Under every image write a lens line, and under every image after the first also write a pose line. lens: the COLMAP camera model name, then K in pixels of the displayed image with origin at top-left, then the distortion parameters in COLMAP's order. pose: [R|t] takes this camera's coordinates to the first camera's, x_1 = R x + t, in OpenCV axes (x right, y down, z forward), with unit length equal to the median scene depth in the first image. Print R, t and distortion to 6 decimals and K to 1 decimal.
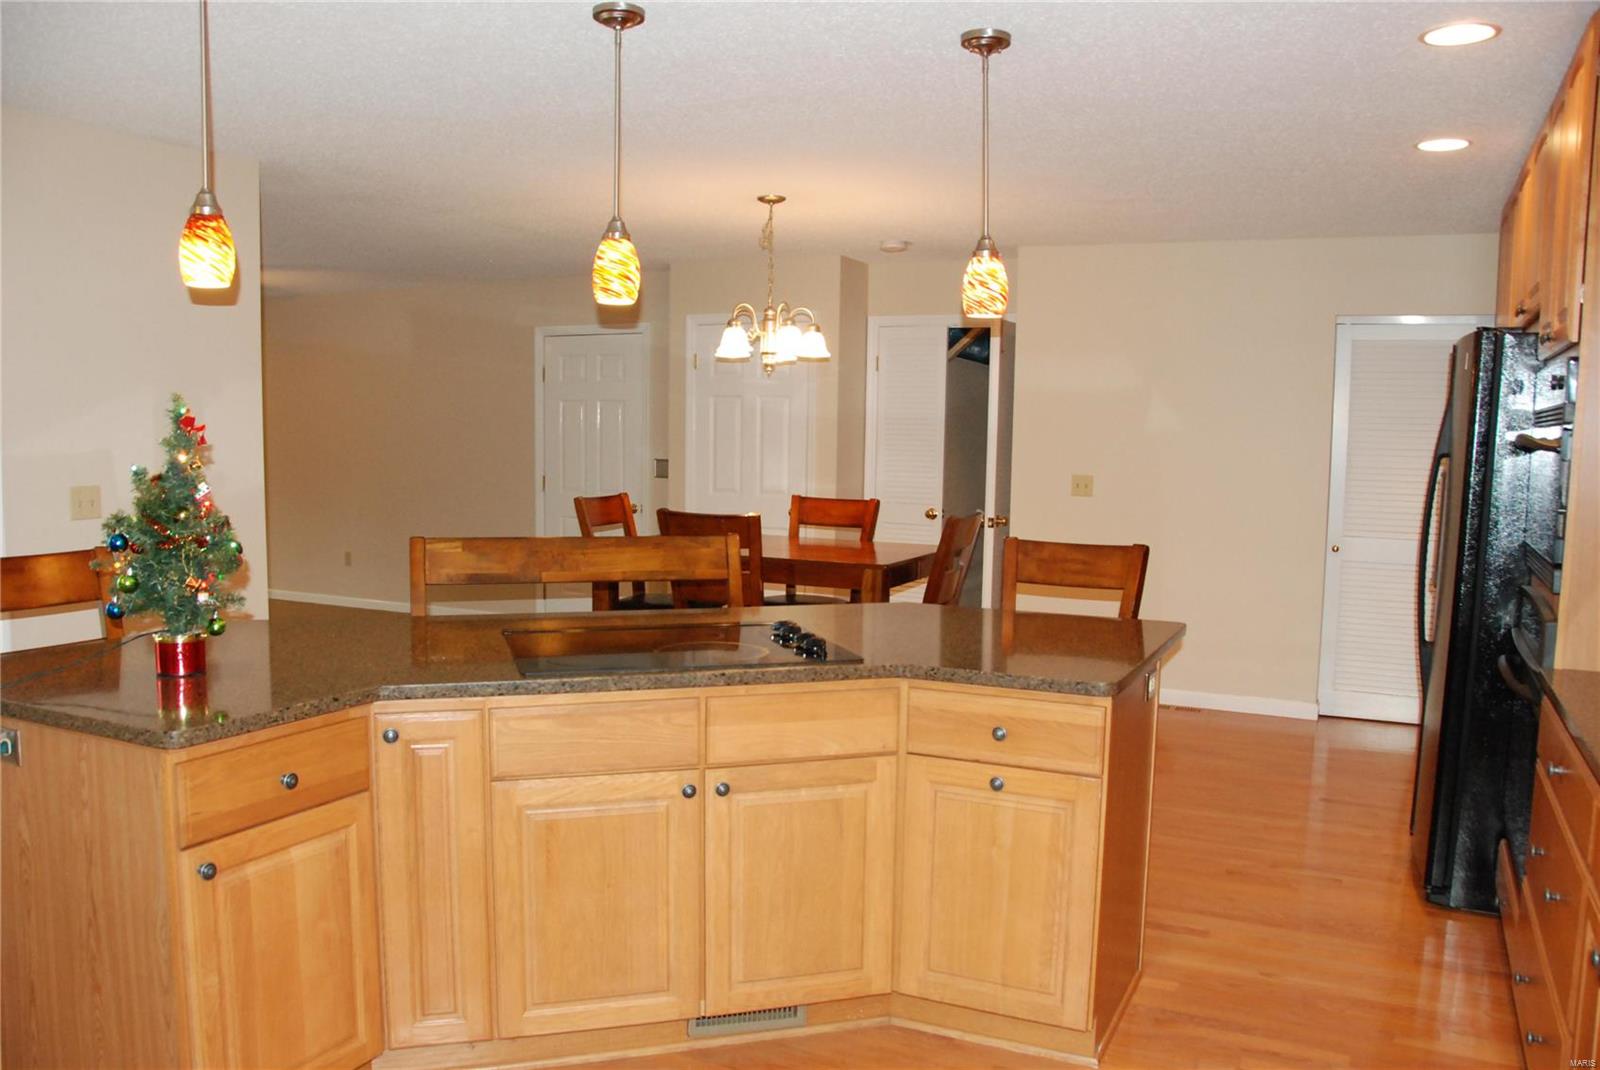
lens RADIAL K [[1255.9, 0, 798.3], [0, 1255.9, 567.1], [0, 0, 1]] dist [-0.158905, 0.107868]
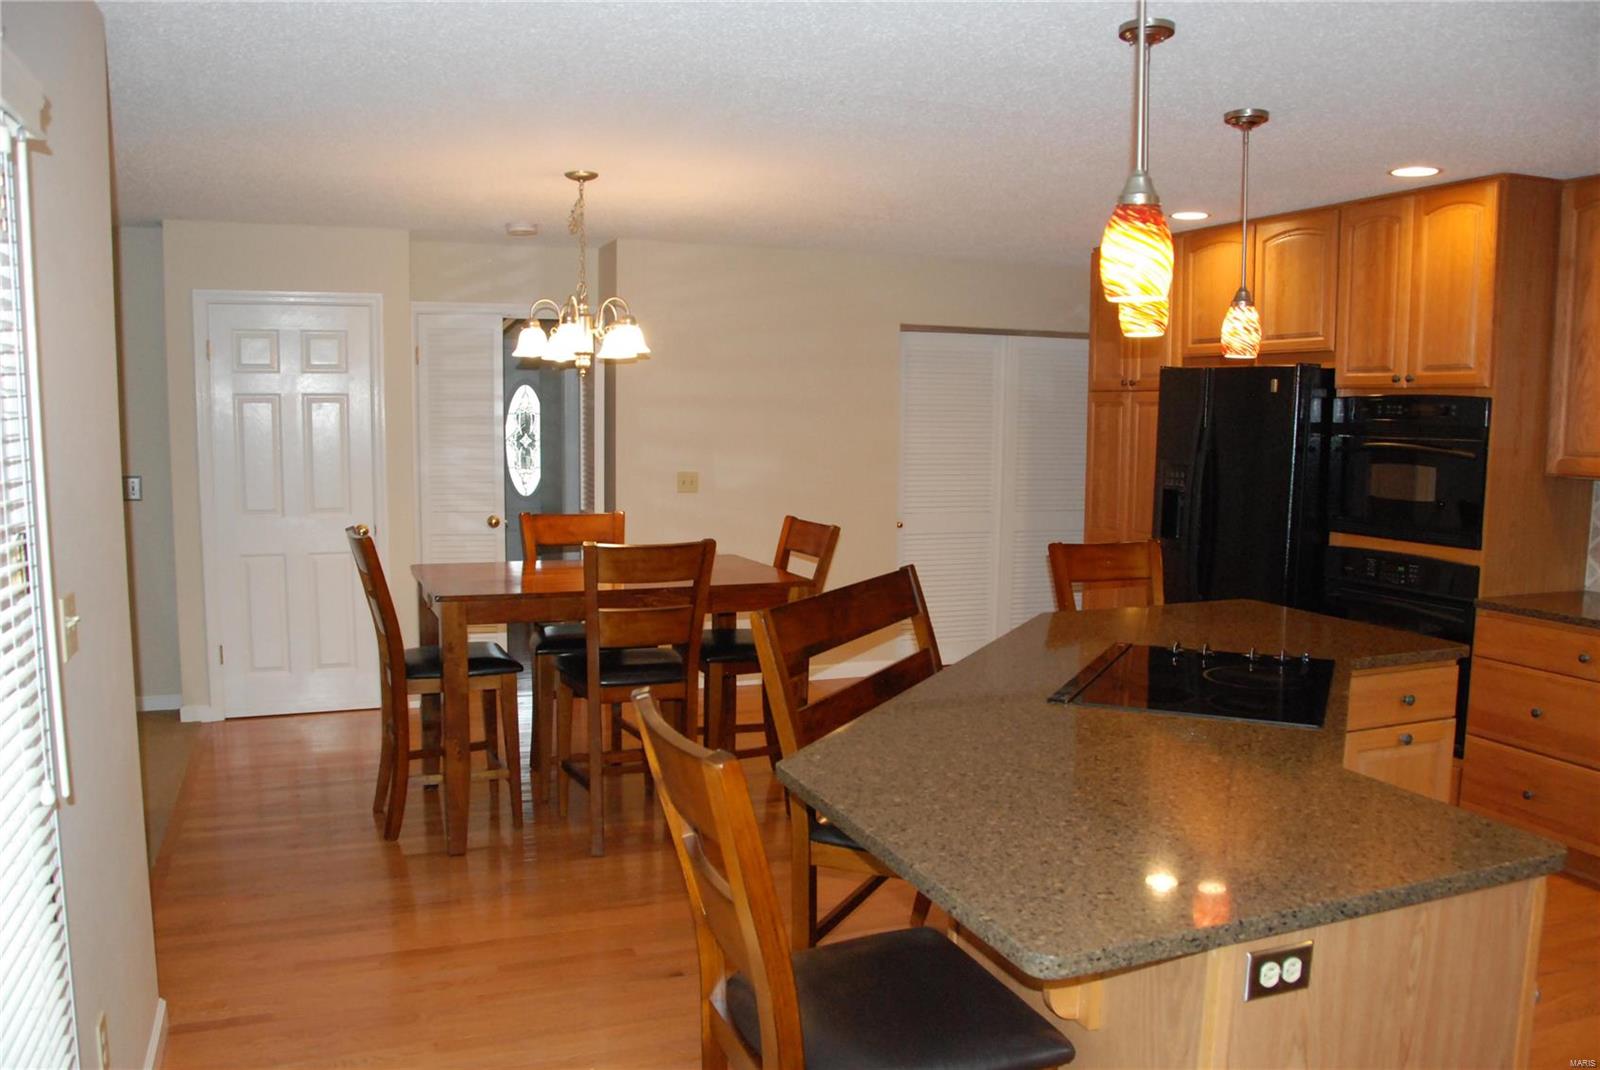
lens RADIAL K [[1255.9, 0, 798.3], [0, 1255.9, 567.1], [0, 0, 1]] dist [-0.158905, 0.107868]
pose [[0.671214, -0.100664, 0.734396, -1.219382], [0.082664, 0.994721, 0.060795, -0.135728], [-0.736639, 0.019902, 0.675993, 0.657222]]
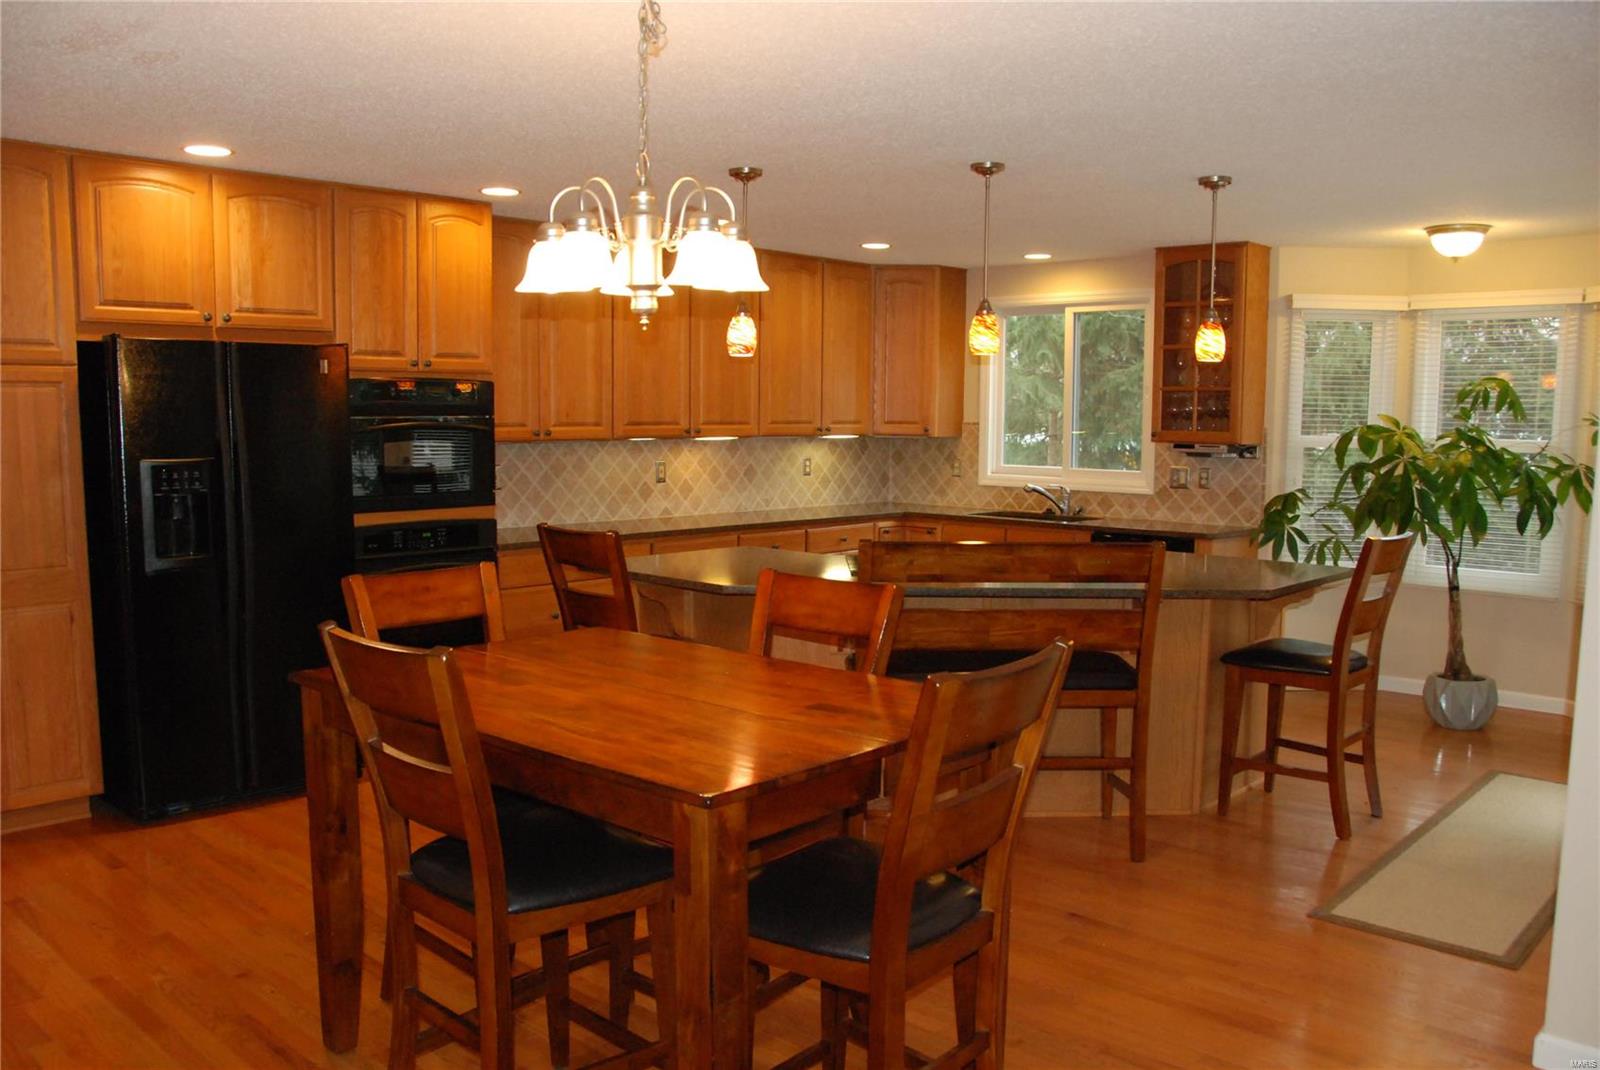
lens RADIAL K [[1293.1, 0, 796.1], [0, 1293.1, 567.9], [0, 0, 1]] dist [-0.153039, 0.126905]
pose [[-0.955734, -0.058345, 0.288390, -0.468590], [0.009738, 0.973333, 0.229191, -0.379458], [-0.294071, 0.221854, -0.929679, 3.070850]]
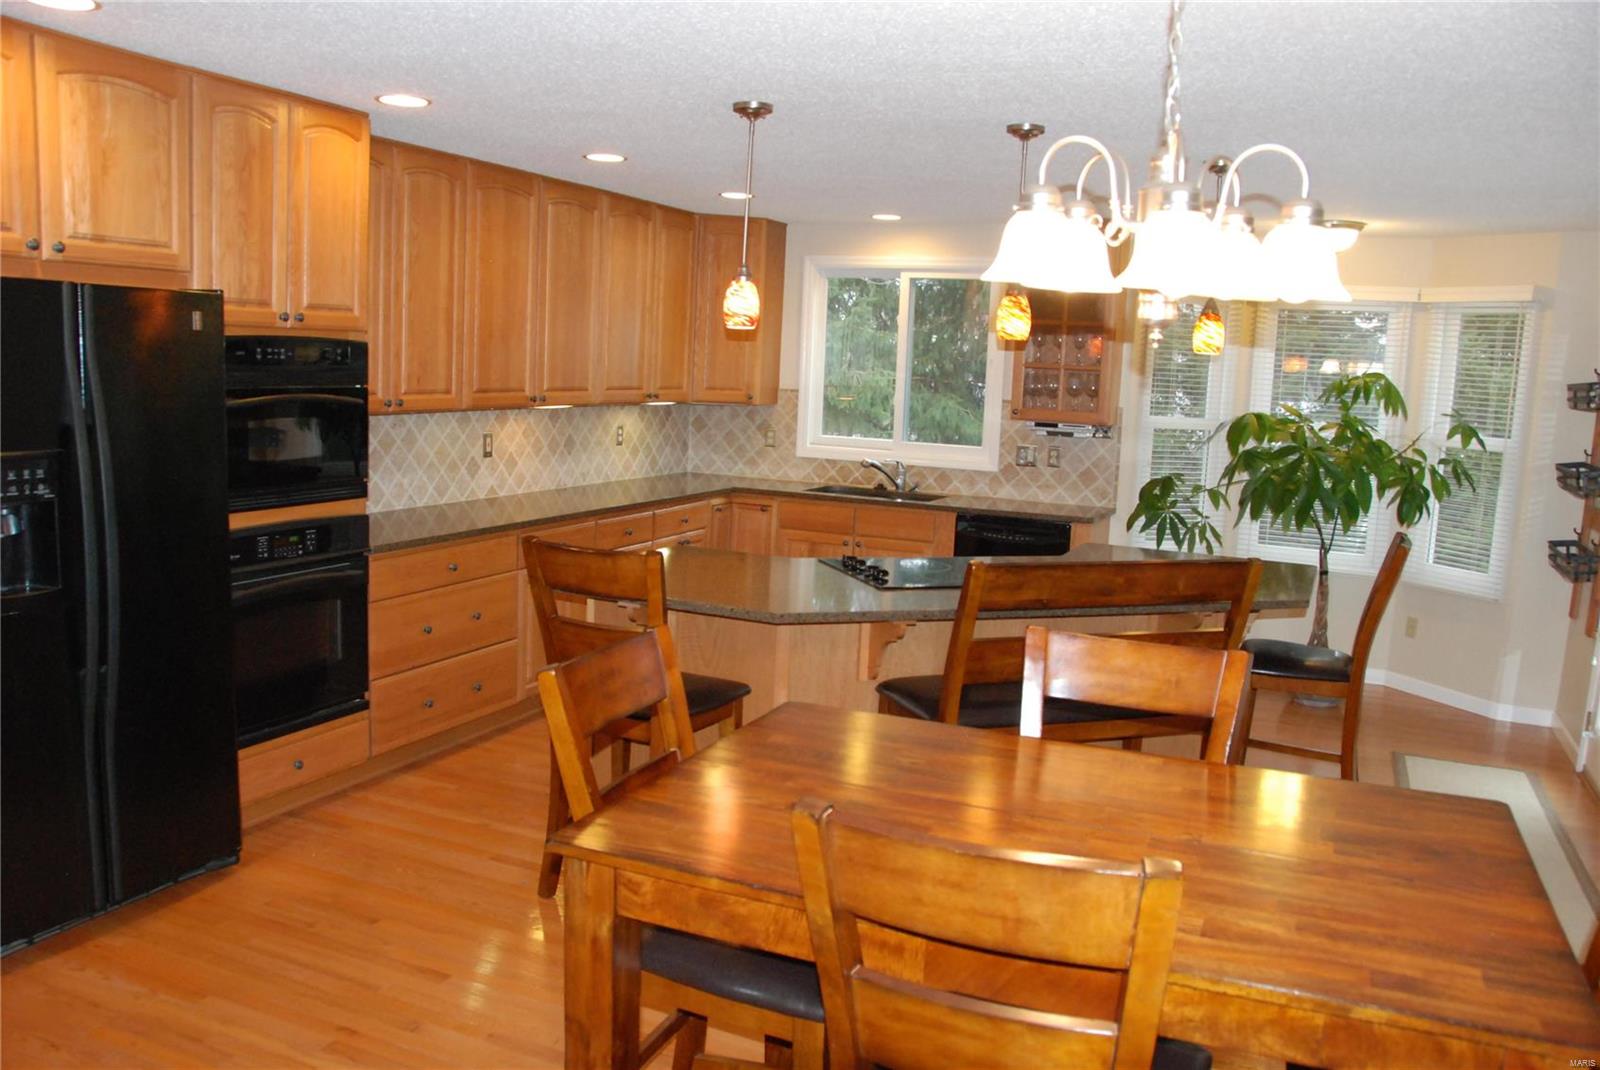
lens RADIAL K [[1282.0, 0, 784.0], [0, 1282.0, 555.9], [0, 0, 1]] dist [-0.152535, 0.124647]
pose [[-0.997769, -0.053097, -0.040479, 0.180380], [-0.061823, 0.963679, 0.259808, -0.391084], [0.025214, 0.261730, -0.964812, 2.844719]]
